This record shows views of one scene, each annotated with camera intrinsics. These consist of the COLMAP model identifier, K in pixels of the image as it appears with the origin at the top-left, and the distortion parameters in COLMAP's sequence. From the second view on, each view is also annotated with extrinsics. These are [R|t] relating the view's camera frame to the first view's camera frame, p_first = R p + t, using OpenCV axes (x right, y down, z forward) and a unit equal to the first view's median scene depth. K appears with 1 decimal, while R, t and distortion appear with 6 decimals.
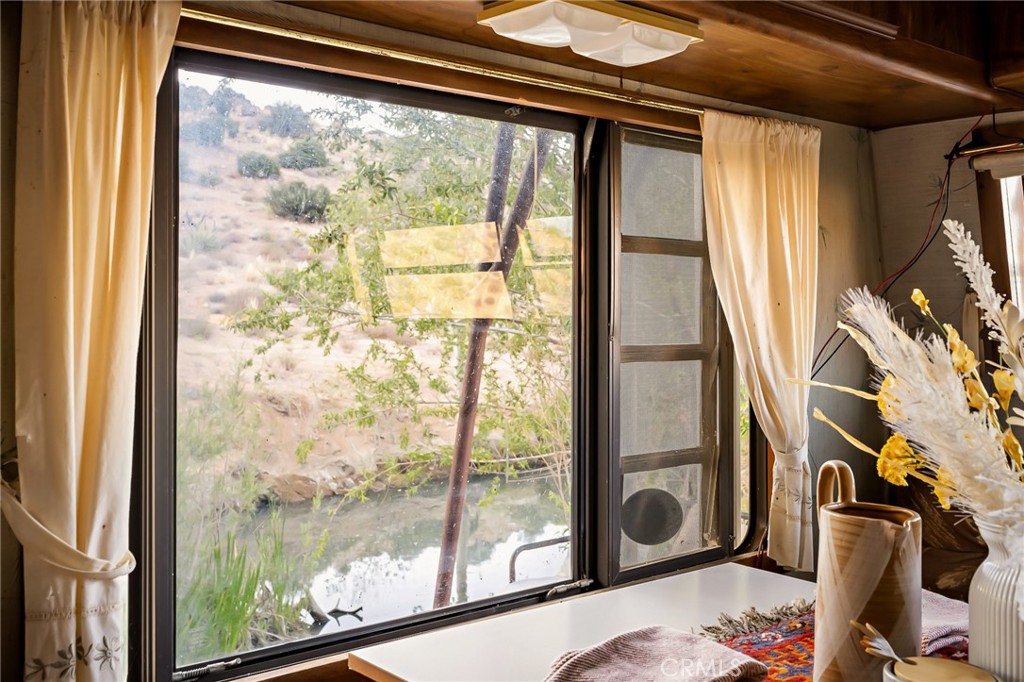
lens RADIAL K [[1022.4, 0, 512.0], [0, 1022.4, 311.3], [0, 0, 1]] dist [-0.001465, 0.002458]
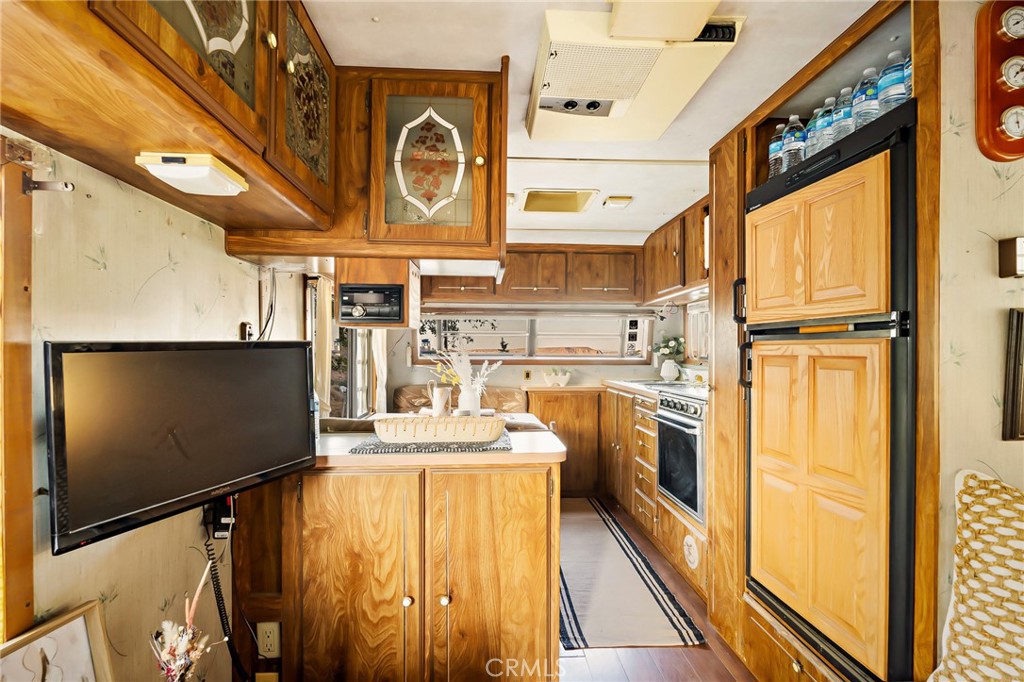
lens RADIAL K [[453.9, 0, 505.3], [0, 453.9, 349.2], [0, 0, 1]] dist [-0.002690, 0.000093]
pose [[0.607642, -0.000239, 0.794211, -0.928760], [-0.000942, 0.999999, 0.001022, -0.011268], [-0.794211, -0.001369, 0.607641, -0.512870]]
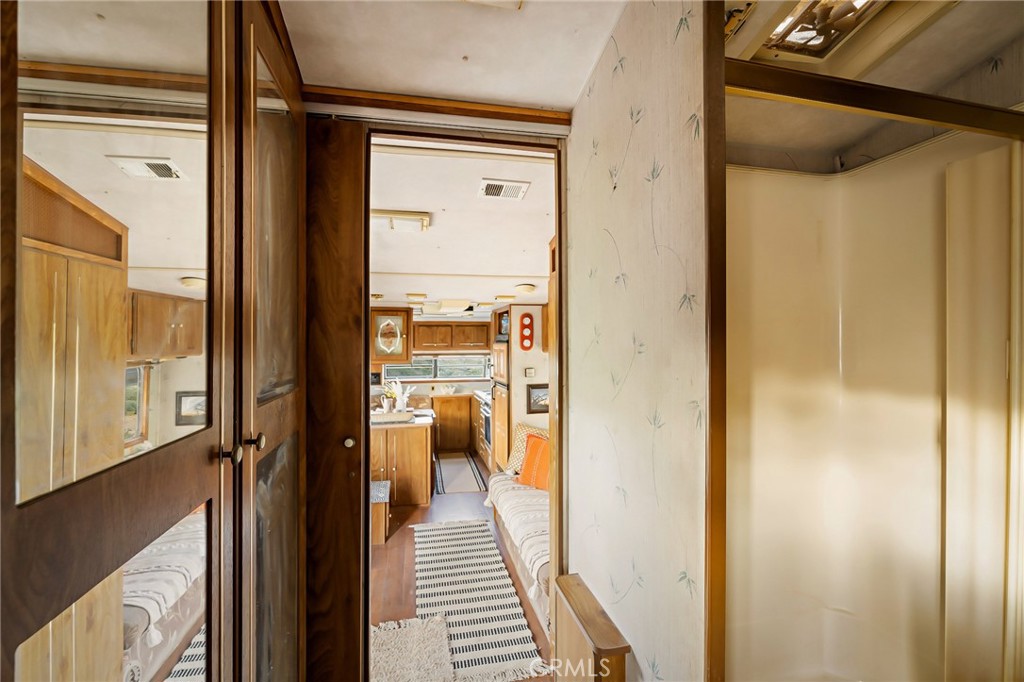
lens RADIAL K [[448.9, 0, 508.7], [0, 448.9, 337.8], [0, 0, 1]] dist [-0.004720, 0.000171]
pose [[0.473757, 0.002560, 0.880652, -2.409633], [0.006485, 0.999959, -0.006396, -0.320603], [-0.880632, 0.008741, 0.473721, -1.831609]]
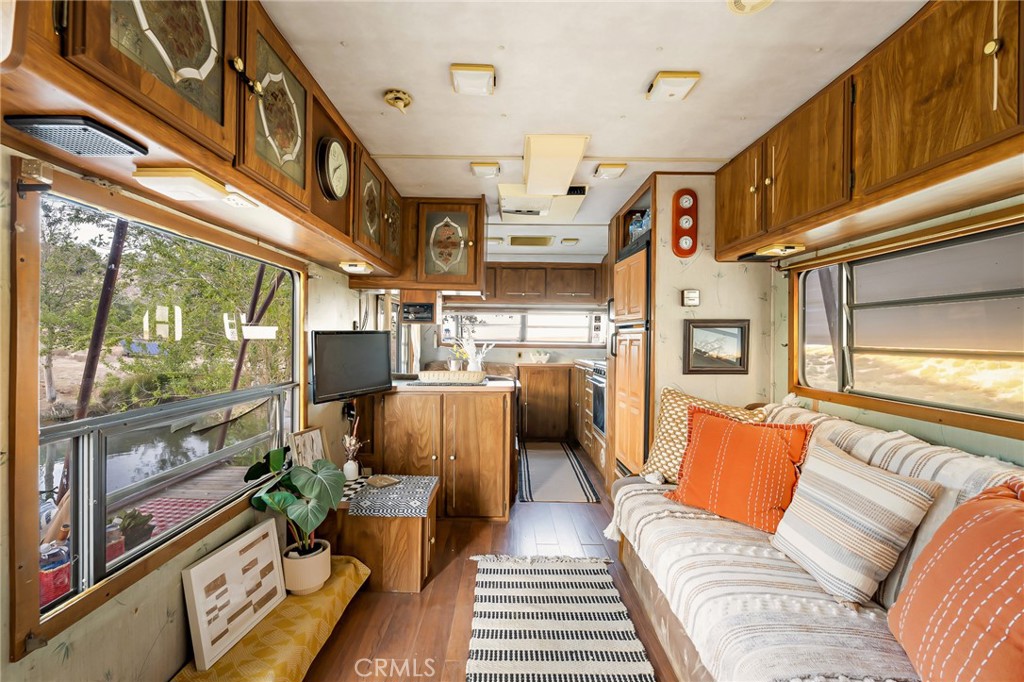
lens RADIAL K [[448.9, 0, 508.7], [0, 448.9, 337.8], [0, 0, 1]] dist [-0.004720, 0.000171]
pose [[0.642697, 0.004202, 0.766109, -1.502161], [-0.008422, 0.999963, 0.001581, -0.003973], [-0.766074, -0.007469, 0.642709, -1.172287]]
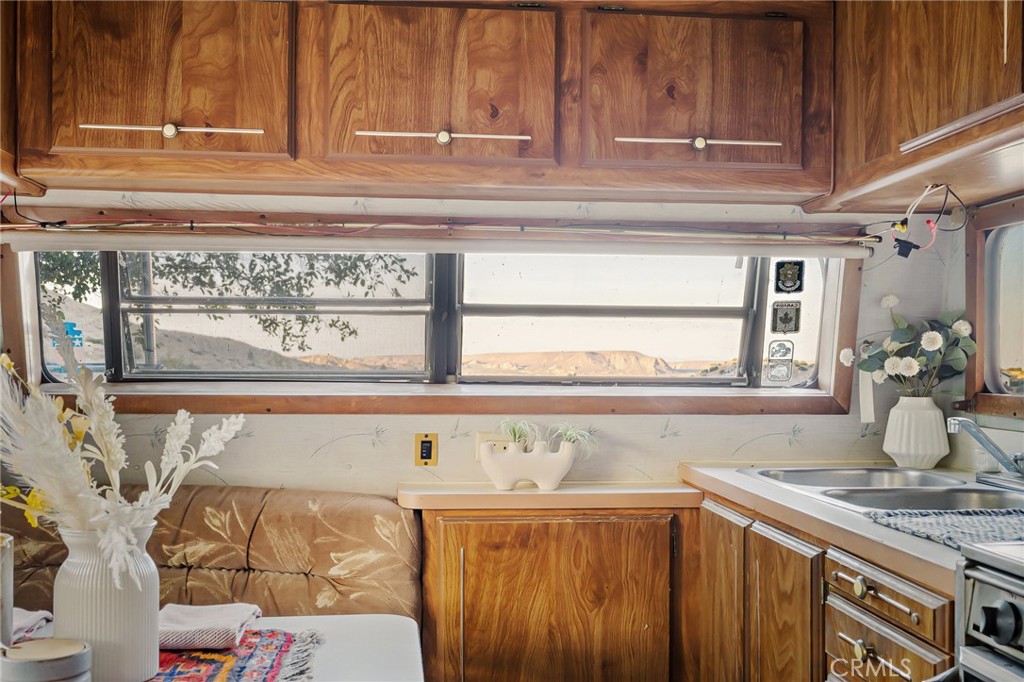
lens RADIAL K [[1005.9, 0, 494.8], [0, 1005.9, 366.0], [0, 0, 1]] dist [0.011564, -0.000919]
pose [[0.574310, -0.007831, 0.818600, -0.179463], [-0.003340, 0.999924, 0.011909, -0.016488], [-0.818631, -0.009574, 0.574240, -0.129124]]
